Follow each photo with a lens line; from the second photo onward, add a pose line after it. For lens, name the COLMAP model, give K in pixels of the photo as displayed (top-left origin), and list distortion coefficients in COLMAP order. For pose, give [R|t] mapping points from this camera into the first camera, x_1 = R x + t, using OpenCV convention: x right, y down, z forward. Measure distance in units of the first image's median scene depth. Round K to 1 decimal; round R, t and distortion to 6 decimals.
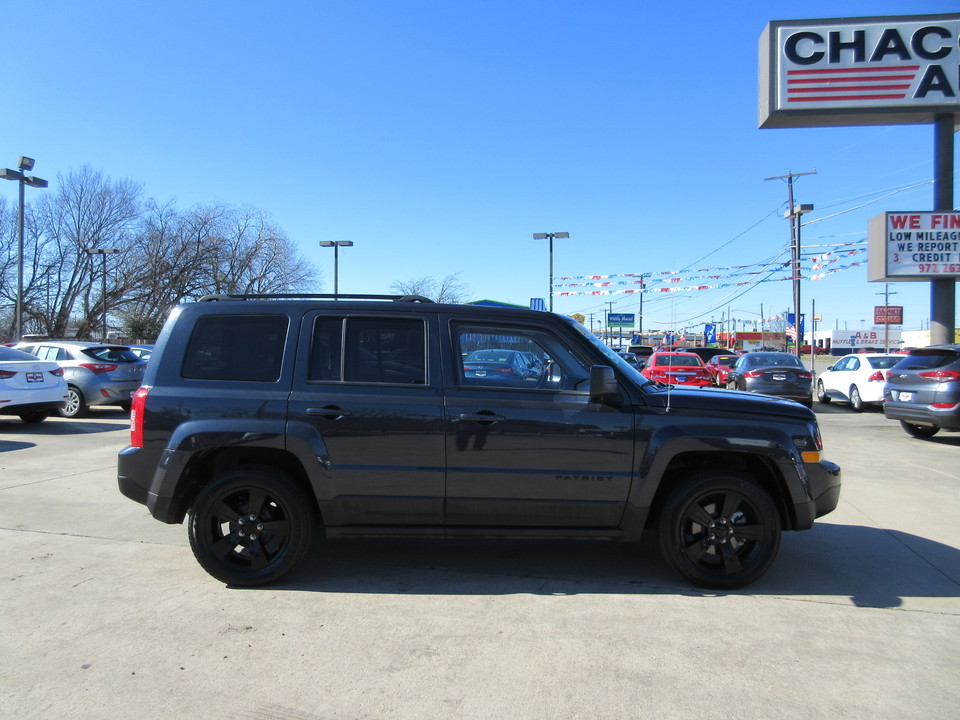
lens RADIAL K [[707.9, 0, 466.6], [0, 707.9, 357.7], [0, 0, 1]] dist [-0.007270, -0.002422]
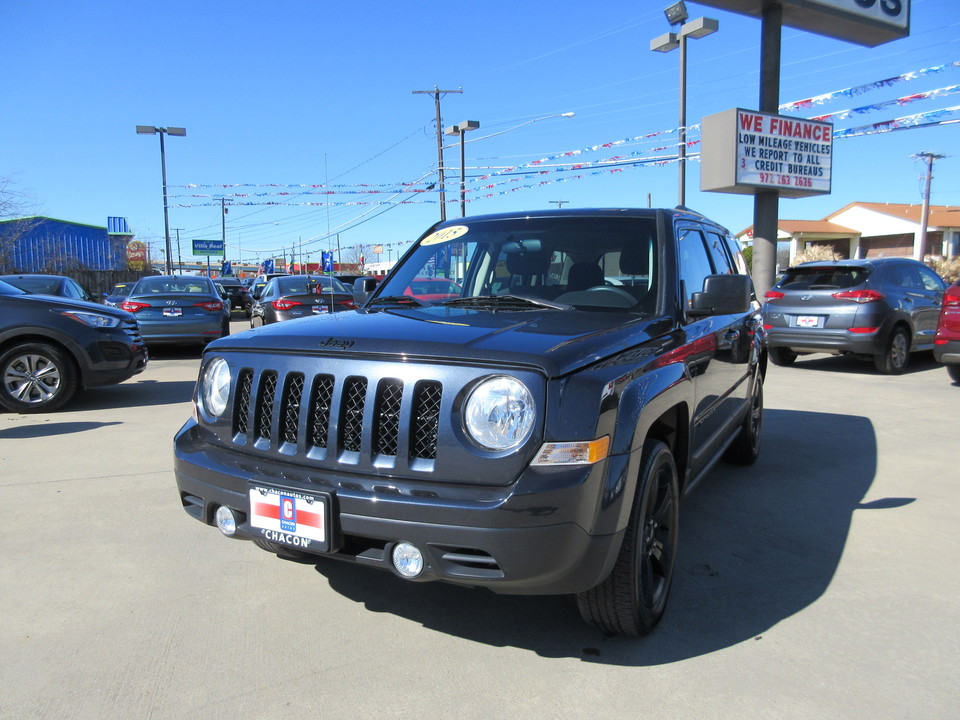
lens RADIAL K [[705.2, 0, 479.7], [0, 705.2, 358.6], [0, 0, 1]] dist [-0.012472, 0.001479]
pose [[0.809151, -0.074710, 0.582832, -0.186167], [0.017754, 0.994540, 0.102837, 0.004227], [-0.587332, -0.072863, 0.806060, 0.471579]]
